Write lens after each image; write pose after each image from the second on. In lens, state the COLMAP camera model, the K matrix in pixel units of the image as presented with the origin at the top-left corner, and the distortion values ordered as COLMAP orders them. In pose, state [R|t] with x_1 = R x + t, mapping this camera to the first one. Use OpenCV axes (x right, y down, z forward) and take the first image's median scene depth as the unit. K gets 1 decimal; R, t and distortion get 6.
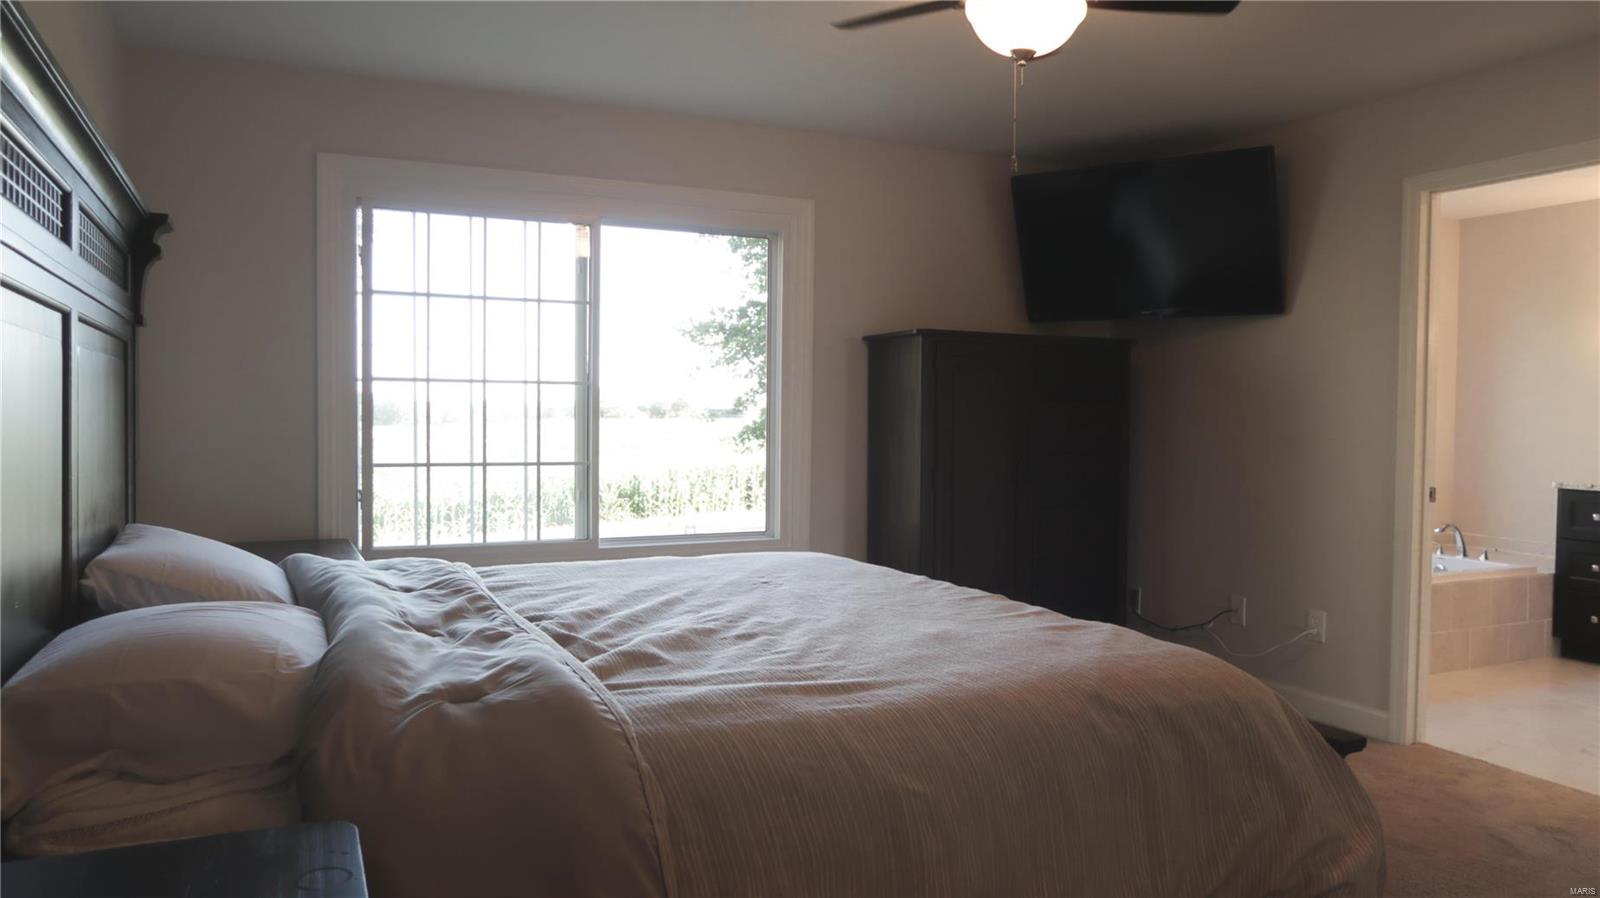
lens RADIAL K [[1114.0, 0, 807.5], [0, 1114.0, 445.4], [0, 0, 1]] dist [-0.018052, 0.007212]
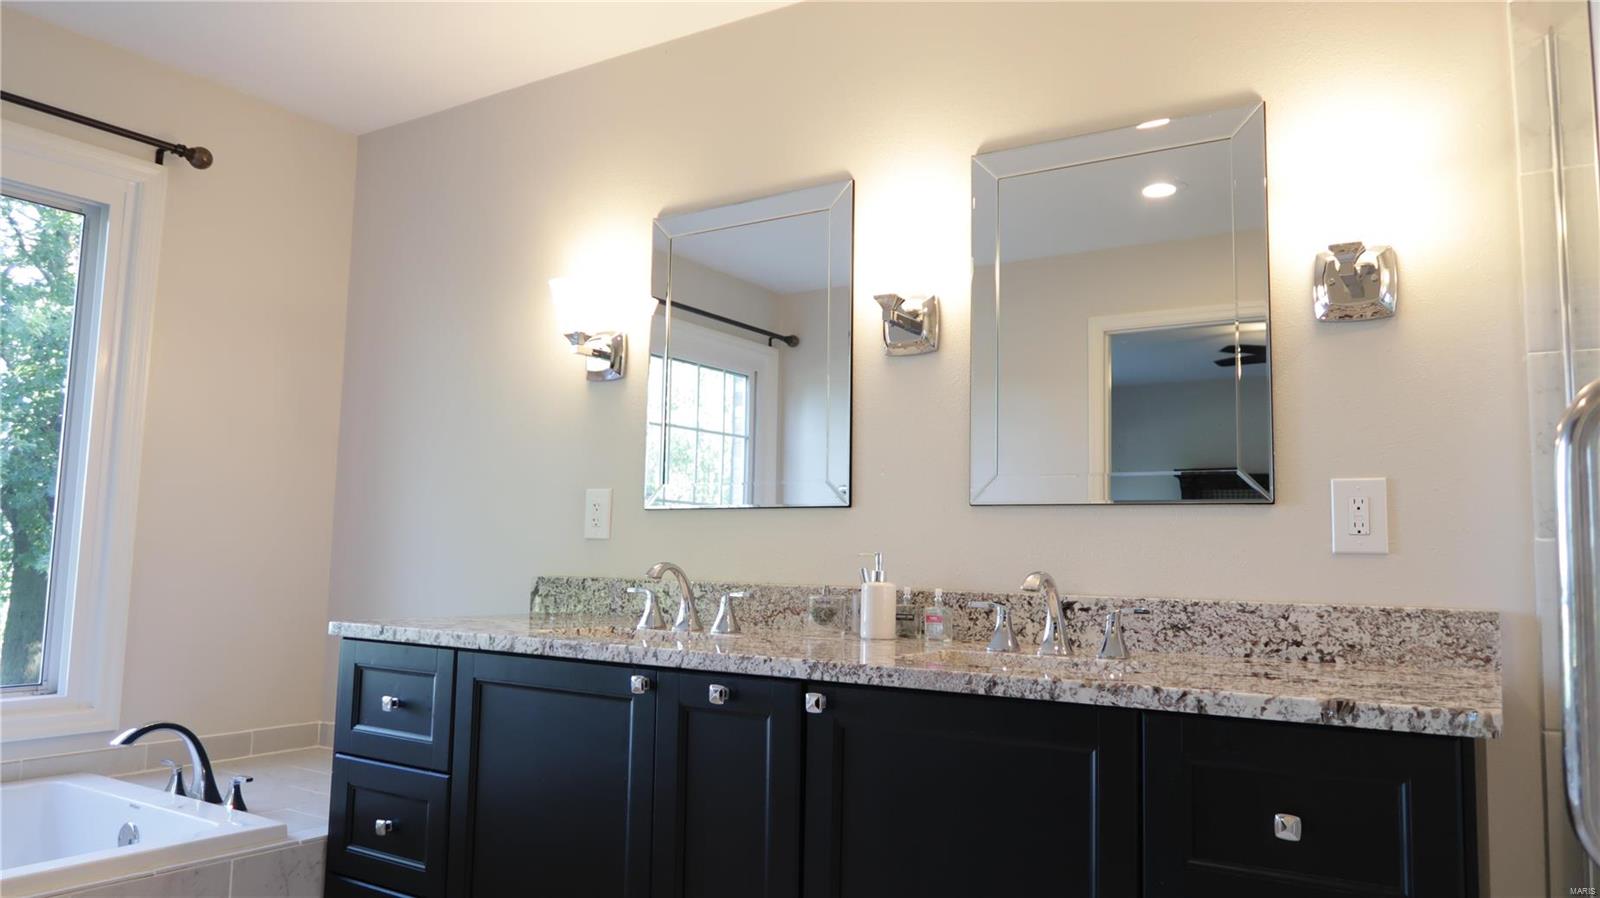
lens RADIAL K [[1110.5, 0, 802.1], [0, 1110.5, 442.1], [0, 0, 1]] dist [-0.014312, 0.005786]
pose [[0.864122, 0.063792, 0.499223, 0.608981], [0.005634, 0.990646, -0.136339, 0.023720], [-0.503251, 0.120626, 0.855680, 0.523796]]
